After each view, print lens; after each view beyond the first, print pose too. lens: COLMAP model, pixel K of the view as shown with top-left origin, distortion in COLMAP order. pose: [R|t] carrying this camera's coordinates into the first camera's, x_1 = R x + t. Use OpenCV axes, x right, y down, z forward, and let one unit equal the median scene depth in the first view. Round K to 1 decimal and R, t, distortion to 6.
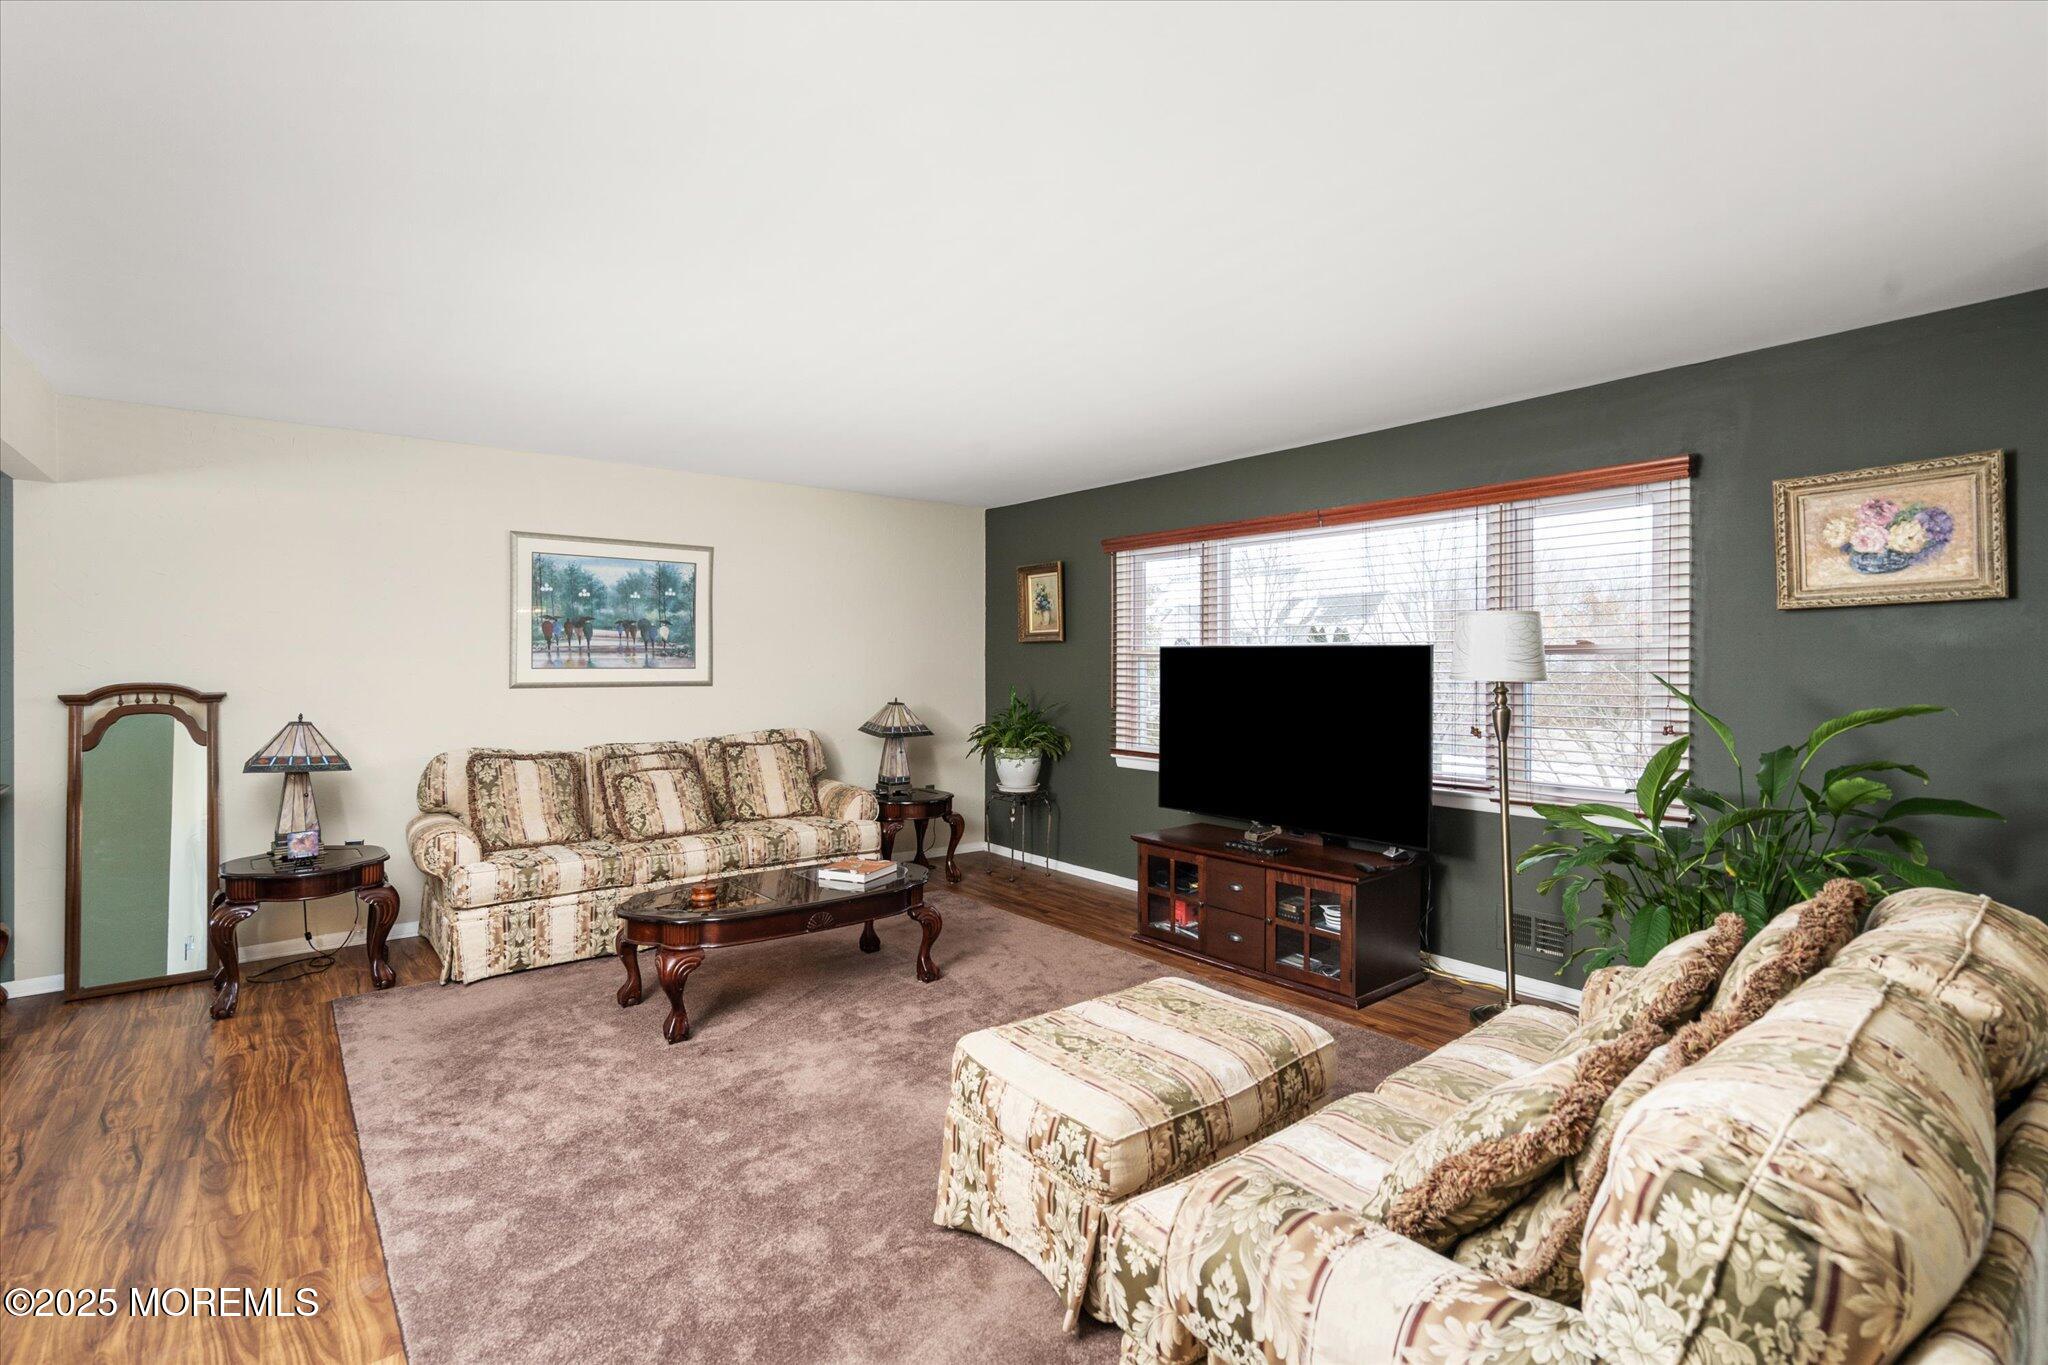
lens RADIAL K [[955.9, 0, 1001.6], [0, 955.9, 656.4], [0, 0, 1]] dist [0.001398, 0.000018]
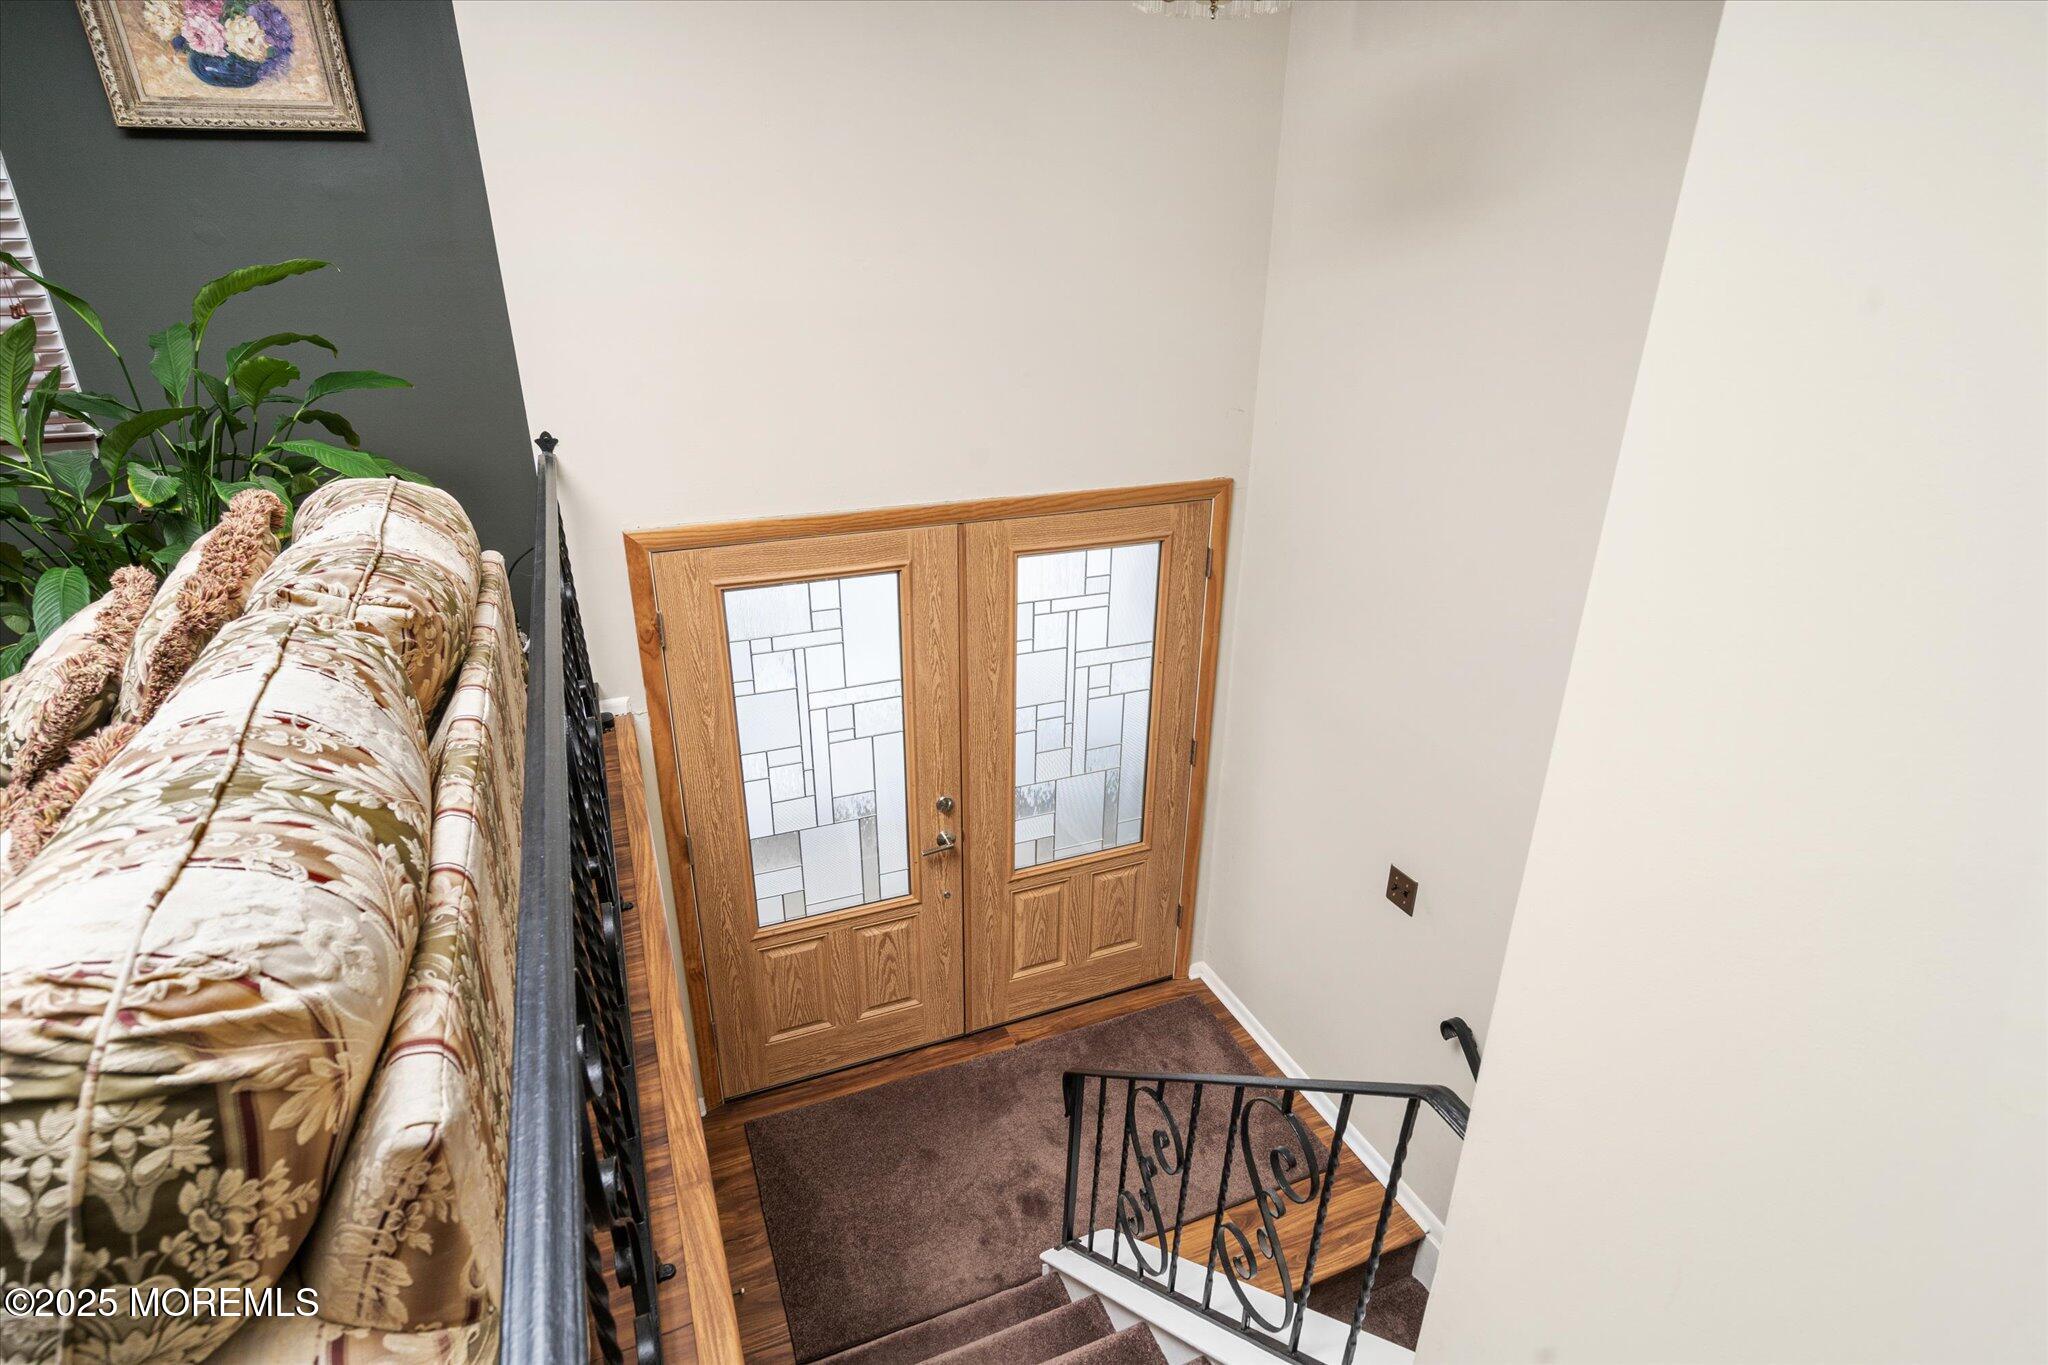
lens RADIAL K [[979.5, 0, 1012.1], [0, 979.5, 684.6], [0, 0, 1]] dist [-0.000115, 0.000801]
pose [[0.265264, -0.392562, 0.880642, 0.398535], [-0.017562, 0.911244, 0.411493, 0.048393], [-0.964016, -0.124620, 0.234826, 0.258873]]
